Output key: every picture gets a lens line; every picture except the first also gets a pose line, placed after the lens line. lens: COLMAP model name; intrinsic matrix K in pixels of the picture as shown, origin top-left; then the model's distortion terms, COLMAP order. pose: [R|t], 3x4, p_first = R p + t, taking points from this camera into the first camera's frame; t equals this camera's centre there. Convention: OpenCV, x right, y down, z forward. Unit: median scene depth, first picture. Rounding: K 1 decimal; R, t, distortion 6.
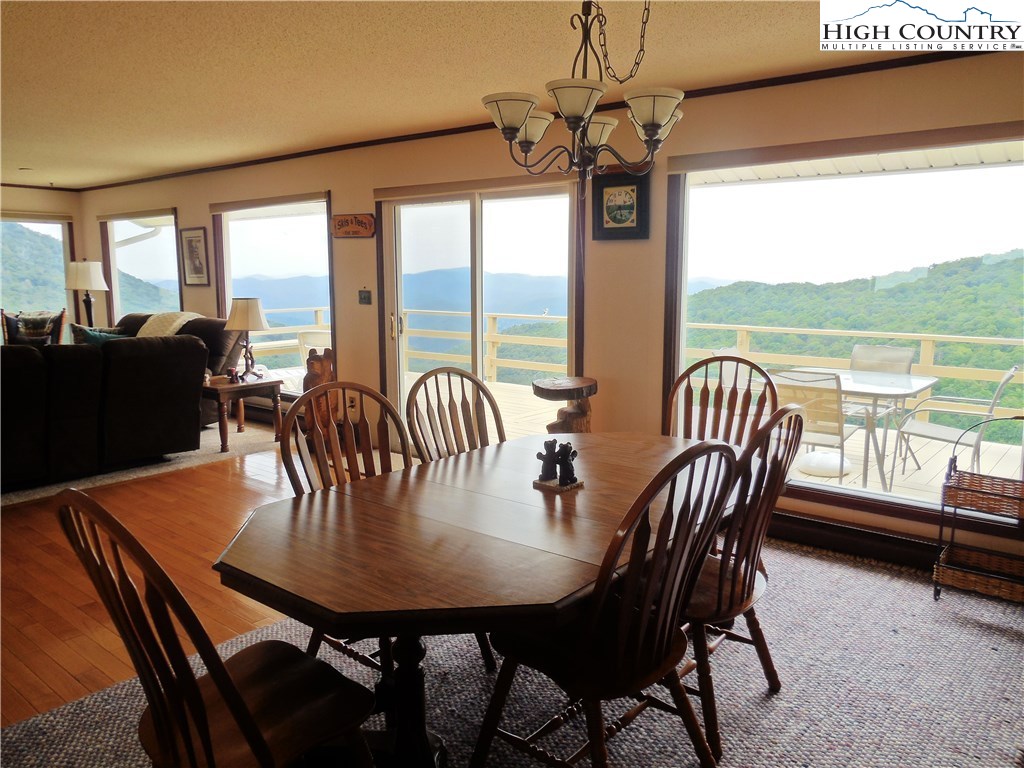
lens RADIAL K [[768.4, 0, 508.5], [0, 768.4, 384.1], [0, 0, 1]] dist [-0.018750, 0.011560]
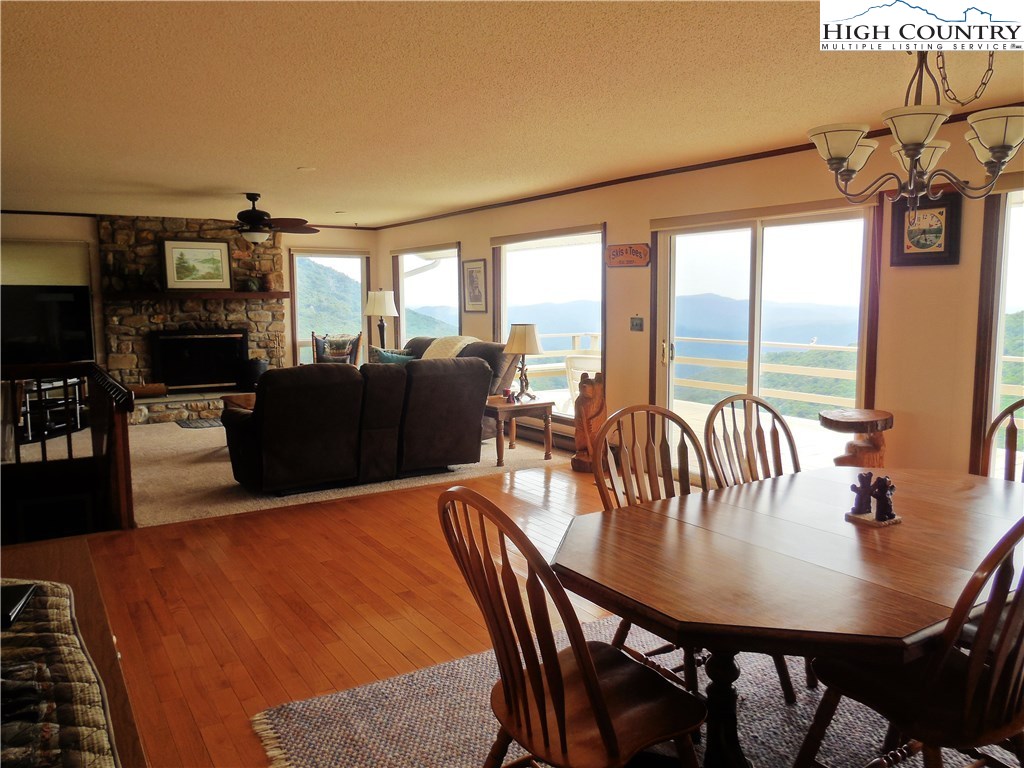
lens RADIAL K [[765.5, 0, 505.9], [0, 765.5, 383.6], [0, 0, 1]] dist [-0.014758, 0.008407]
pose [[0.952188, 0.029717, -0.304063, -0.039818], [-0.040214, 0.998790, -0.028317, 0.002631], [0.302854, 0.039191, 0.952231, -0.028727]]
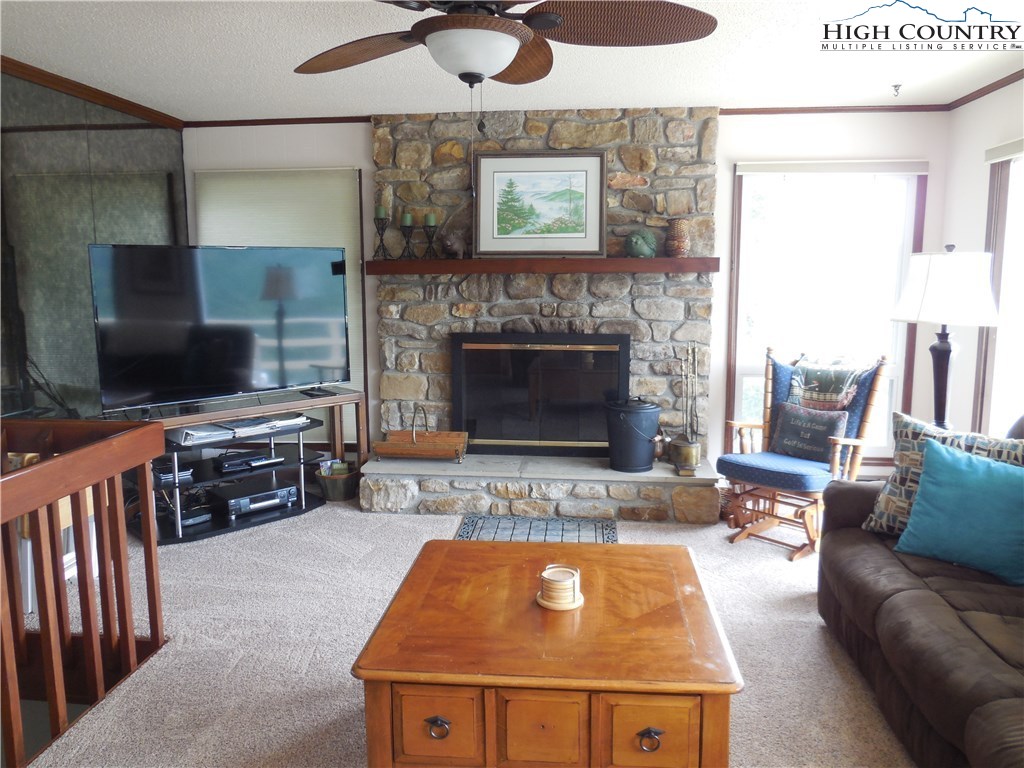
lens RADIAL K [[768.4, 0, 508.5], [0, 768.4, 384.1], [0, 0, 1]] dist [-0.018750, 0.011560]
pose [[0.553982, 0.117890, -0.824140, -0.493074], [-0.119685, 0.990918, 0.061295, -0.126956], [0.823881, 0.064681, 0.563060, 0.842647]]
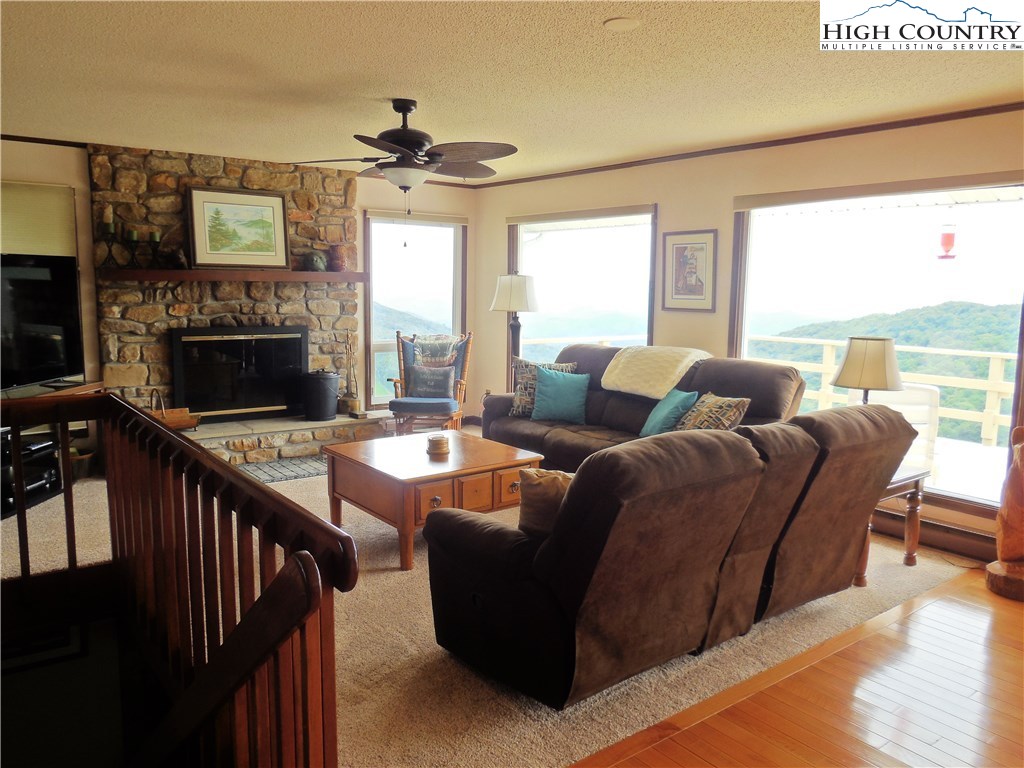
lens RADIAL K [[768.4, 0, 508.5], [0, 768.4, 384.1], [0, 0, 1]] dist [-0.018750, 0.011560]
pose [[0.973969, 0.045345, -0.222098, -0.551719], [-0.048917, 0.998747, -0.010604, -0.058819], [0.221339, 0.021192, 0.974967, 0.349133]]
